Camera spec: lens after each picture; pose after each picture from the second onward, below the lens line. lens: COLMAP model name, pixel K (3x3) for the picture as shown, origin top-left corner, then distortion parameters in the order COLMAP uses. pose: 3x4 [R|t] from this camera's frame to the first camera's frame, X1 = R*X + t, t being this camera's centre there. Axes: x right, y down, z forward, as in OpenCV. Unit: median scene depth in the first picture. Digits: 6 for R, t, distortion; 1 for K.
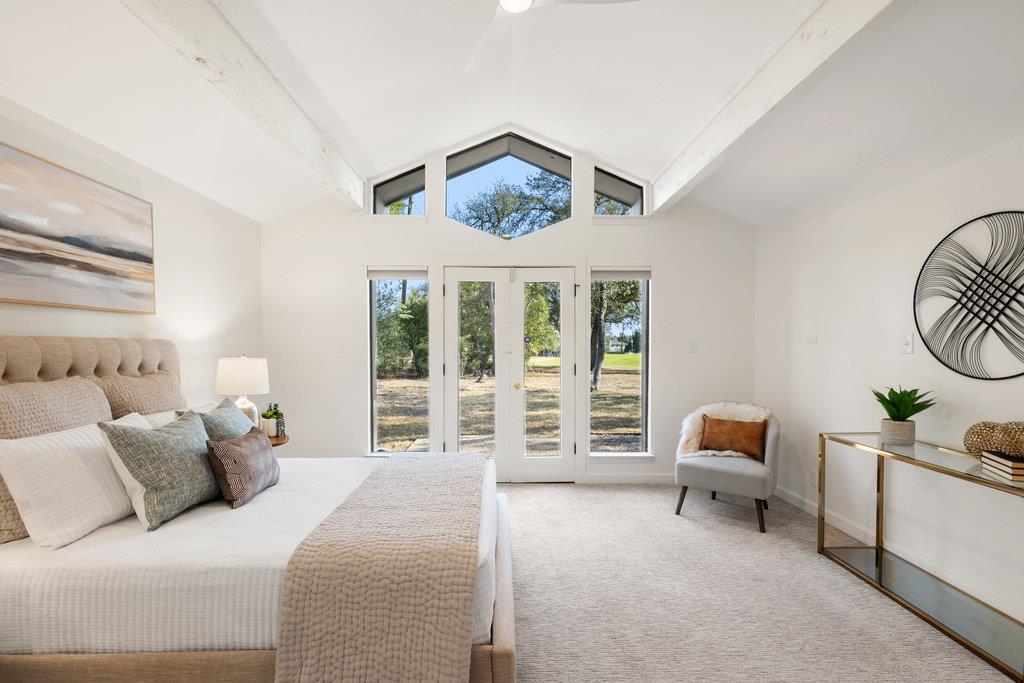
lens RADIAL K [[470.5, 0, 511.9], [0, 470.5, 342.4], [0, 0, 1]] dist [0.003493, -0.005723]
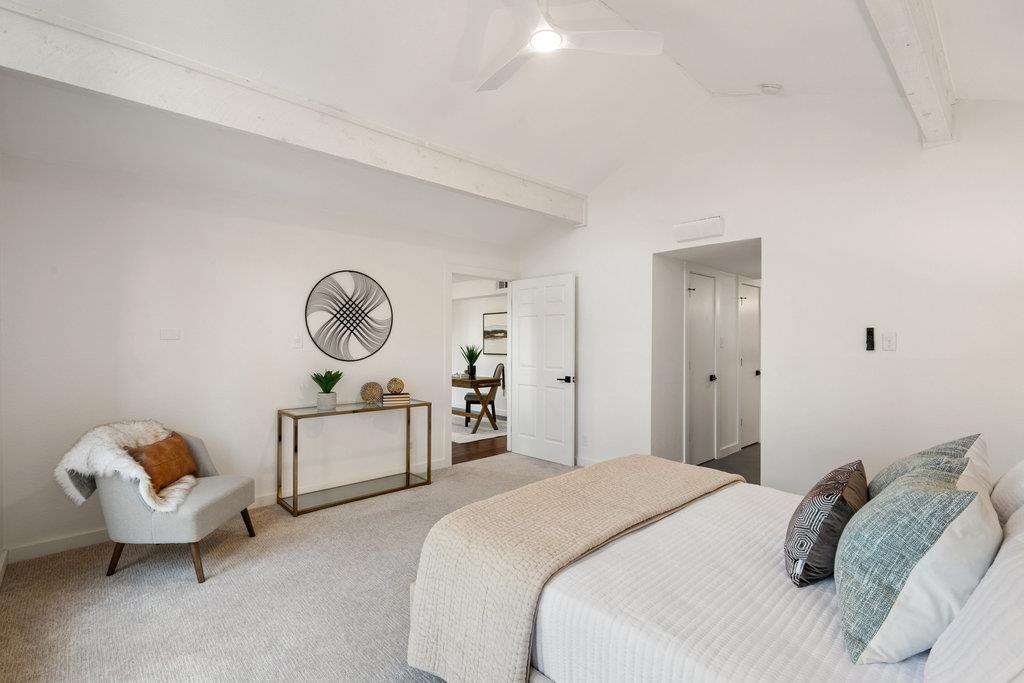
lens RADIAL K [[470.5, 0, 510.6], [0, 470.5, 341.8], [0, 0, 1]] dist [0.003493, -0.005723]
pose [[-0.666142, -0.005009, 0.745808, -0.738527], [-0.004103, 0.999987, 0.003051, -0.003760], [-0.745814, -0.001028, -0.666154, 1.691431]]
